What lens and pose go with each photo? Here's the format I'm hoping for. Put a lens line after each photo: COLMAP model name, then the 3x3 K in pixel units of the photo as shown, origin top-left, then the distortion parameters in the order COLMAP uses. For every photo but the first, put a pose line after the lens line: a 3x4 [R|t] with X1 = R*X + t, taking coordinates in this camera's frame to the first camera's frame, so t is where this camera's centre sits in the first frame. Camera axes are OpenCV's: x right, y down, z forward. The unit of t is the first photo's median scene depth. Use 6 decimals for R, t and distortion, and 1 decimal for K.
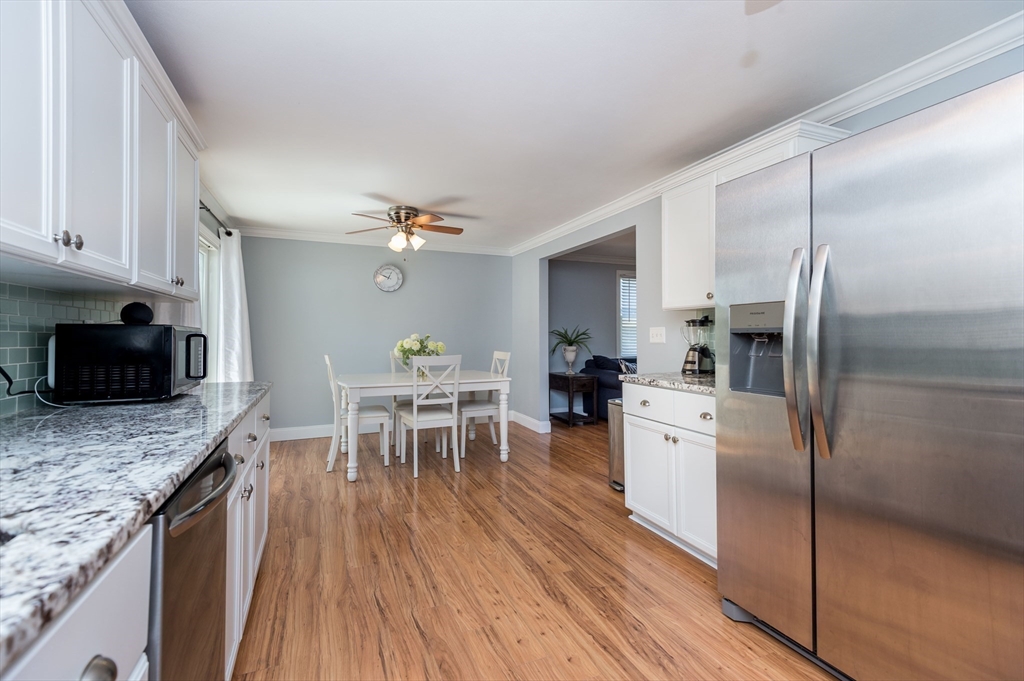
lens RADIAL K [[457.1, 0, 516.7], [0, 457.1, 333.4], [0, 0, 1]] dist [0.051927, -0.028937]
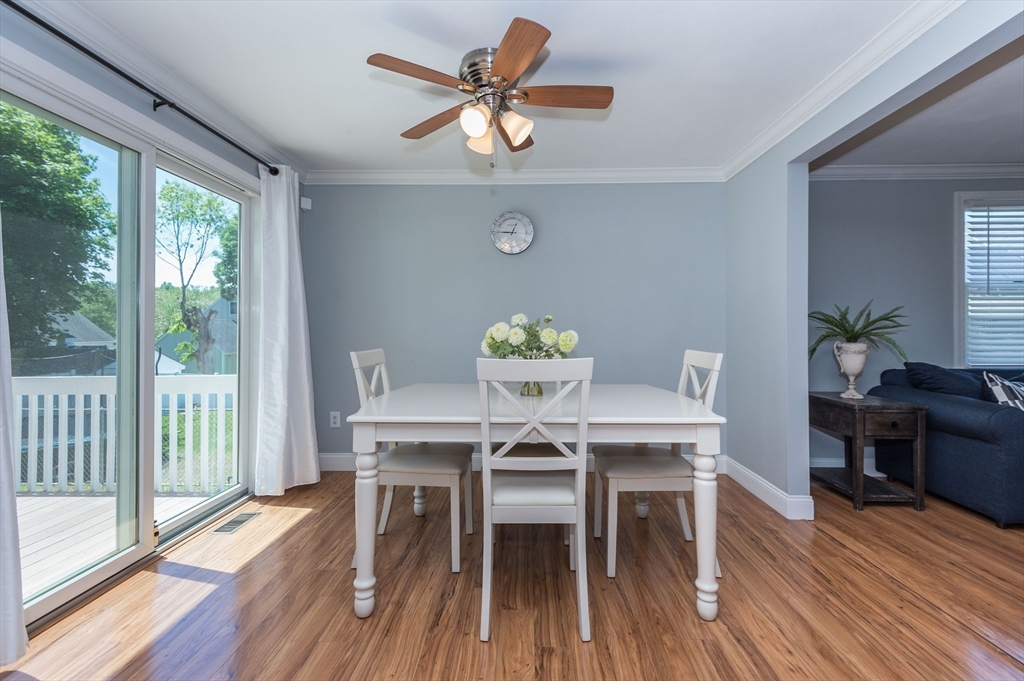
lens RADIAL K [[457.1, 0, 516.7], [0, 457.1, 333.4], [0, 0, 1]] dist [0.051927, -0.028937]
pose [[0.909206, 0.001847, -0.416343, -0.007894], [0.000303, 0.999987, 0.005098, 0.017650], [0.416347, -0.004761, 0.909193, 0.453911]]
